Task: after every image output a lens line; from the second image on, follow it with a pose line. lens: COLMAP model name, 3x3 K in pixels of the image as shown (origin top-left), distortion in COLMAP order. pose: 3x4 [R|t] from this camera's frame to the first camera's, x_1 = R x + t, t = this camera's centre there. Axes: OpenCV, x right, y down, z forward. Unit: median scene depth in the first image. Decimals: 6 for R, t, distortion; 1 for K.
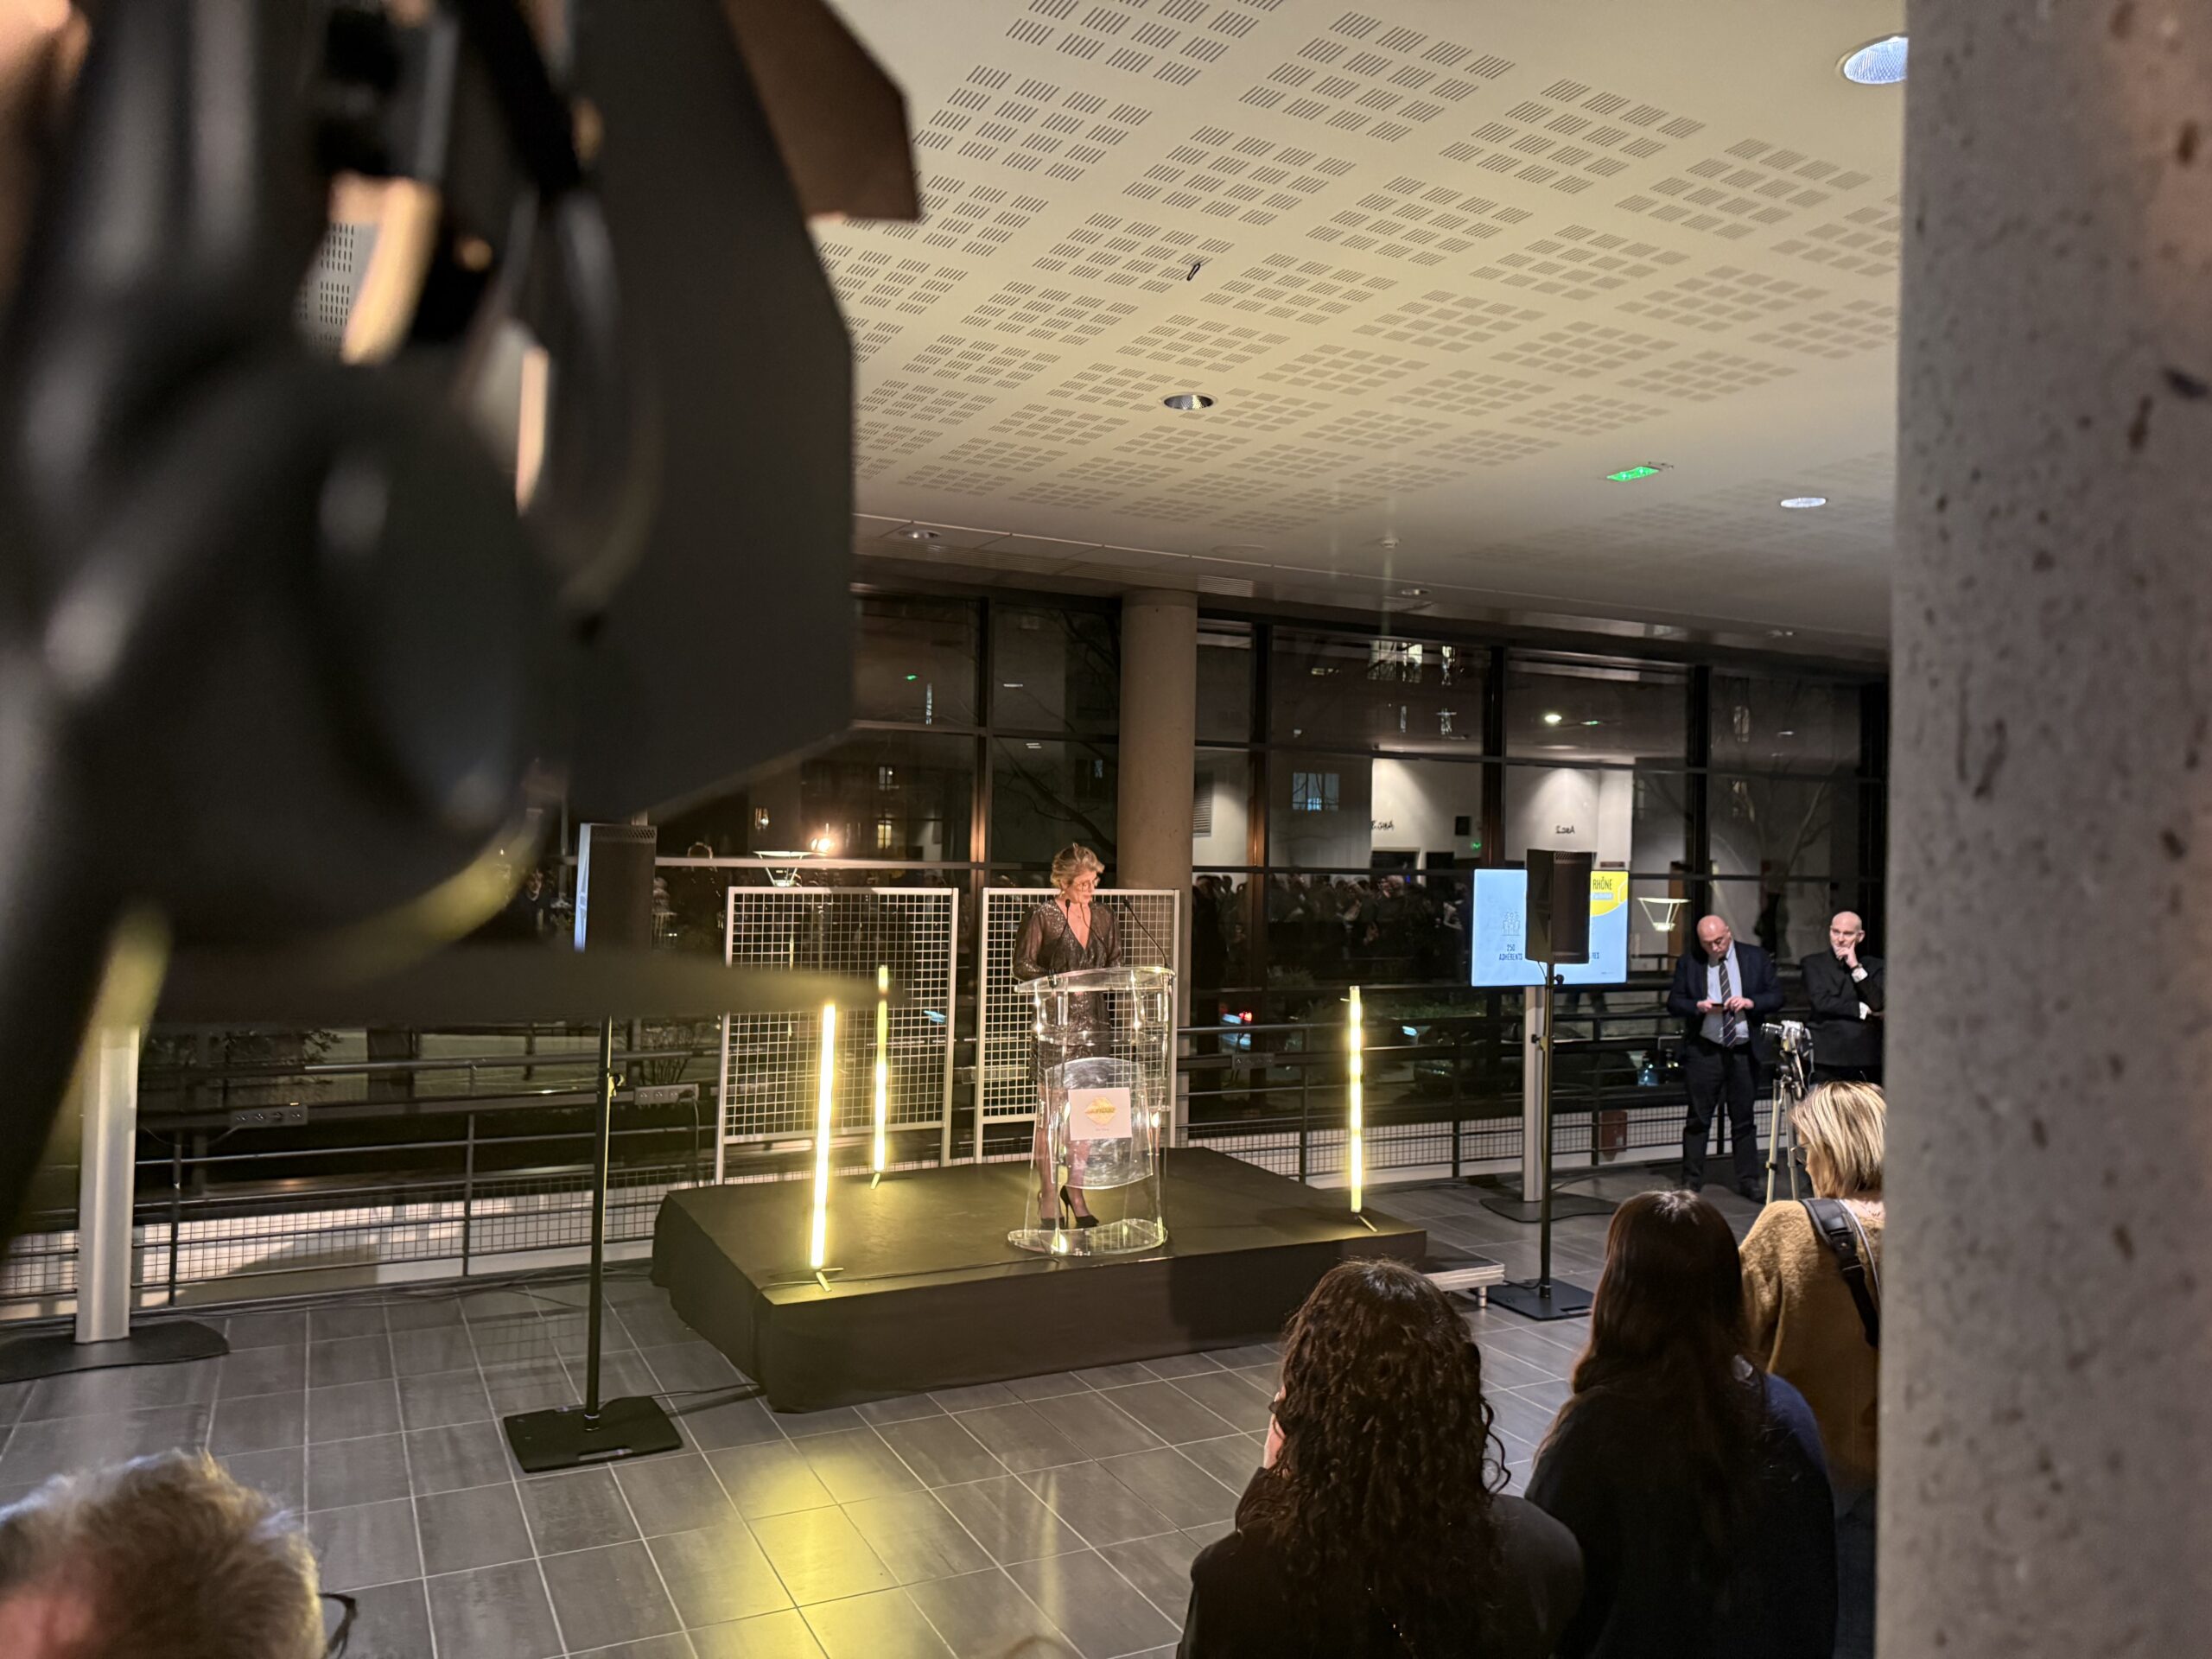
lens RADIAL K [[1554.4, 0, 1106.0], [0, 1554.4, 829.5], [0, 0, 1]] dist [0.001938, -0.023618]
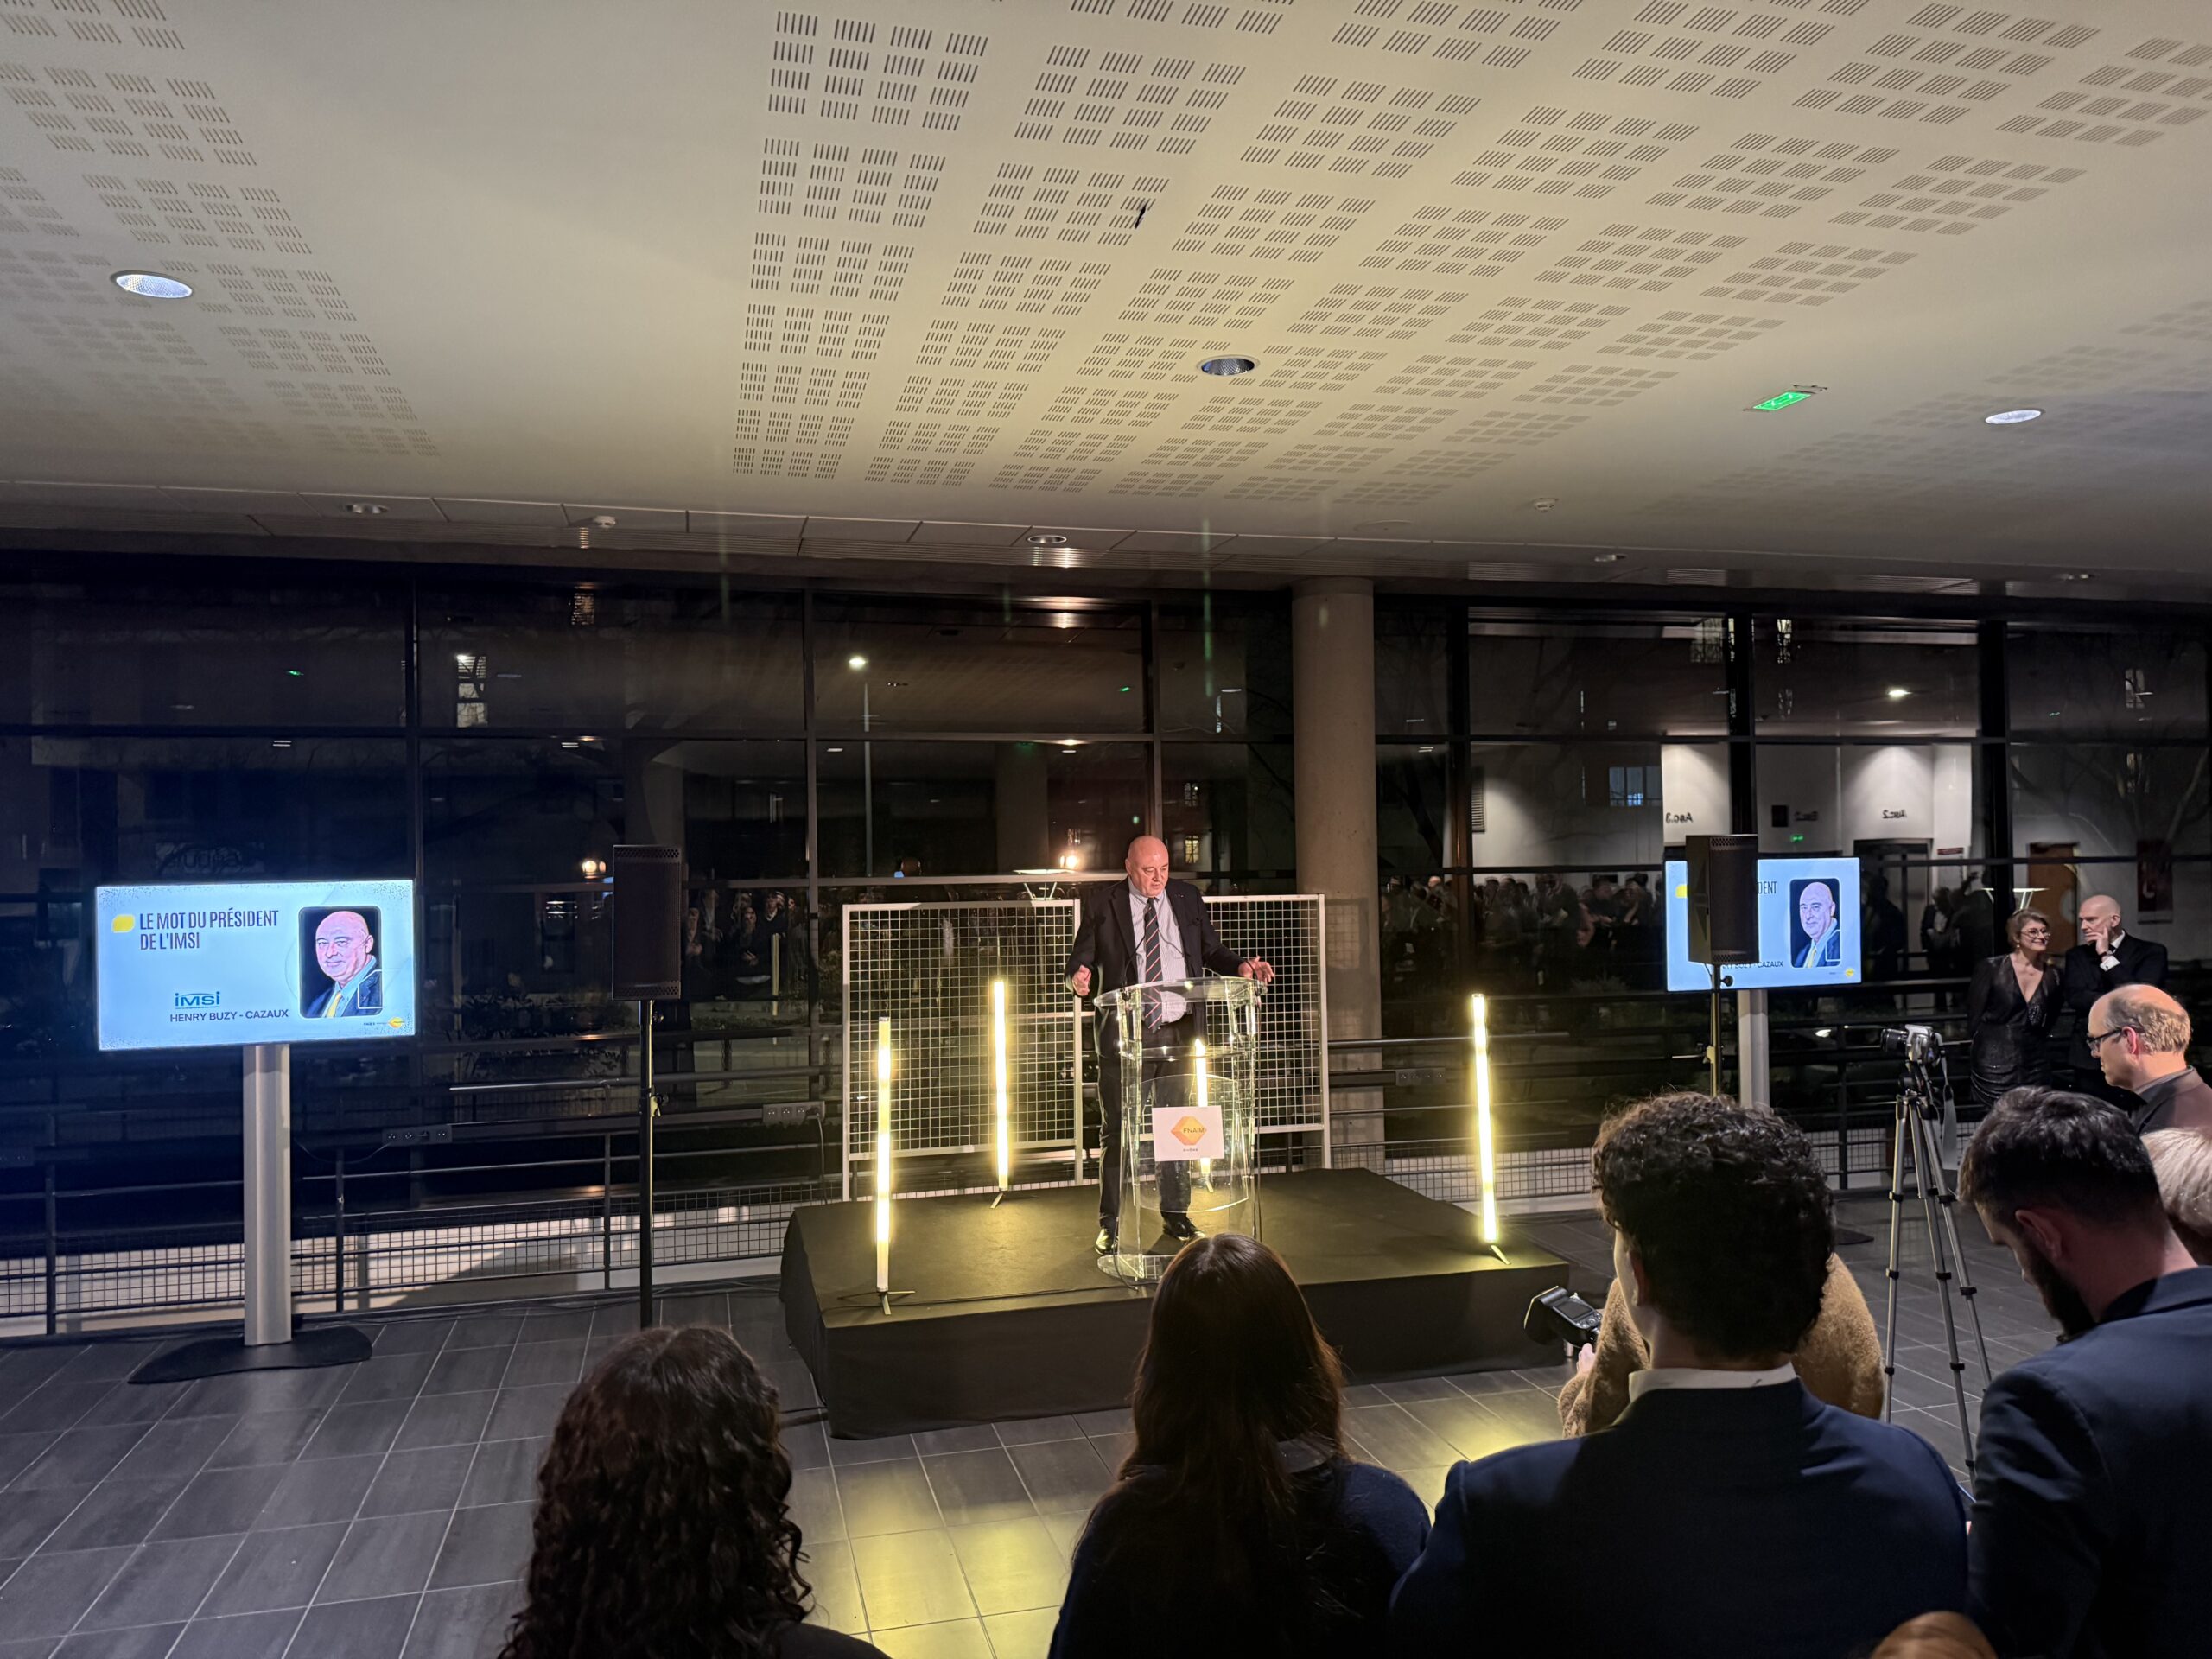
lens RADIAL K [[1563.4, 0, 1077.2], [0, 1563.4, 860.8], [0, 0, 1]] dist [0.001322, -0.024885]
pose [[0.977341, -0.034619, -0.208822, 0.120481], [0.037528, 0.999246, 0.009983, 0.004648], [0.208319, -0.017593, 0.977903, 0.054757]]
